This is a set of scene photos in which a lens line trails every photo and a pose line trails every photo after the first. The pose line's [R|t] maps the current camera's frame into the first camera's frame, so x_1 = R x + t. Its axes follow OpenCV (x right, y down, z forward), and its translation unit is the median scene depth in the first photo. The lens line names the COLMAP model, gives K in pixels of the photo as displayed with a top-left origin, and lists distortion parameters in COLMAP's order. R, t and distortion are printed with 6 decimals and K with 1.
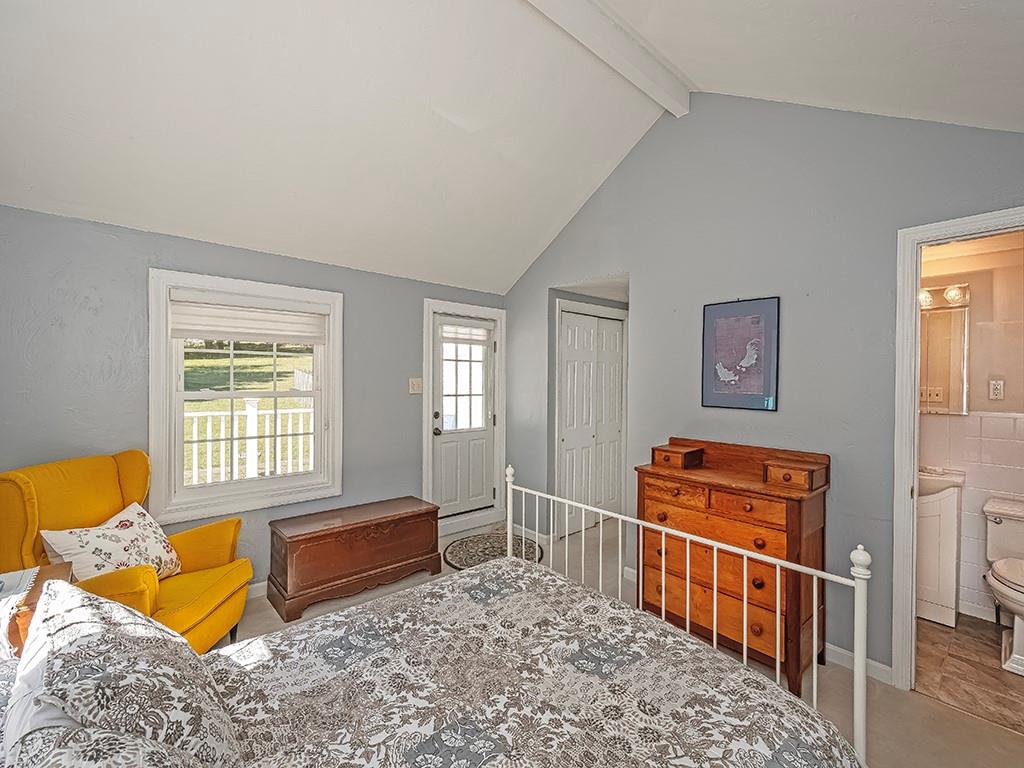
lens RADIAL K [[449.0, 0, 509.9], [0, 449.0, 378.1], [0, 0, 1]] dist [-0.000230, -0.000021]
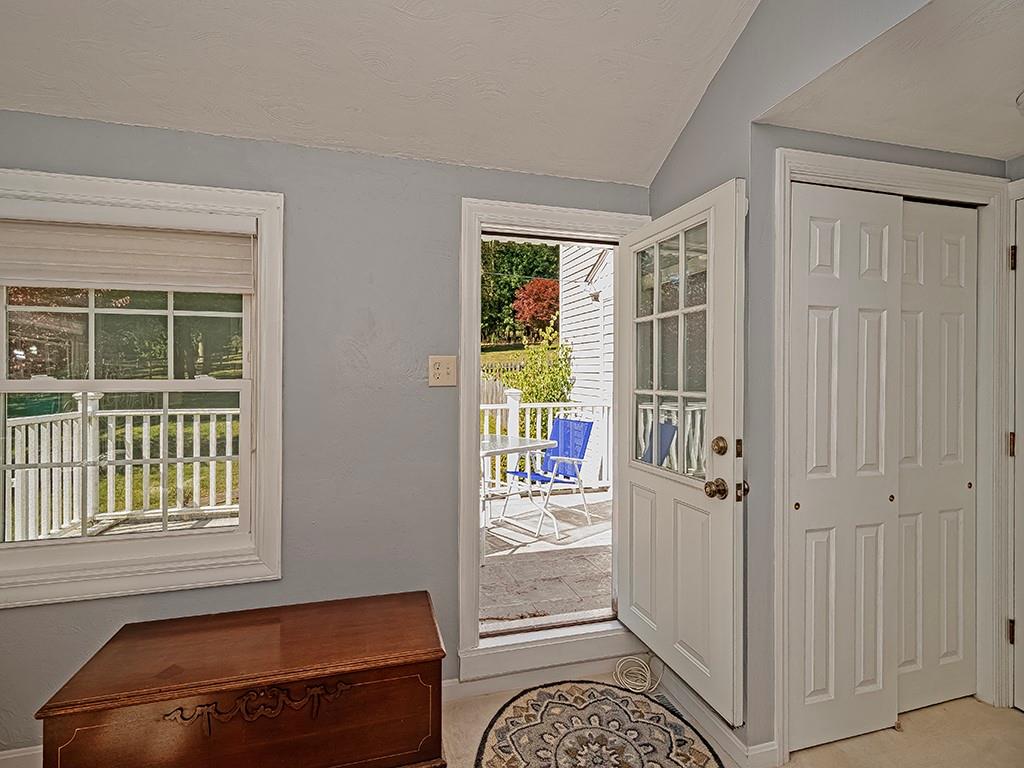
lens RADIAL K [[452.4, 0, 473.1], [0, 452.4, 369.7], [0, 0, 1]] dist [0.001689, 0.000267]
pose [[0.877317, -0.006389, -0.479870, 0.064258], [0.004206, 0.999975, -0.005625, 0.019753], [0.479894, 0.002916, 0.877322, 0.549796]]
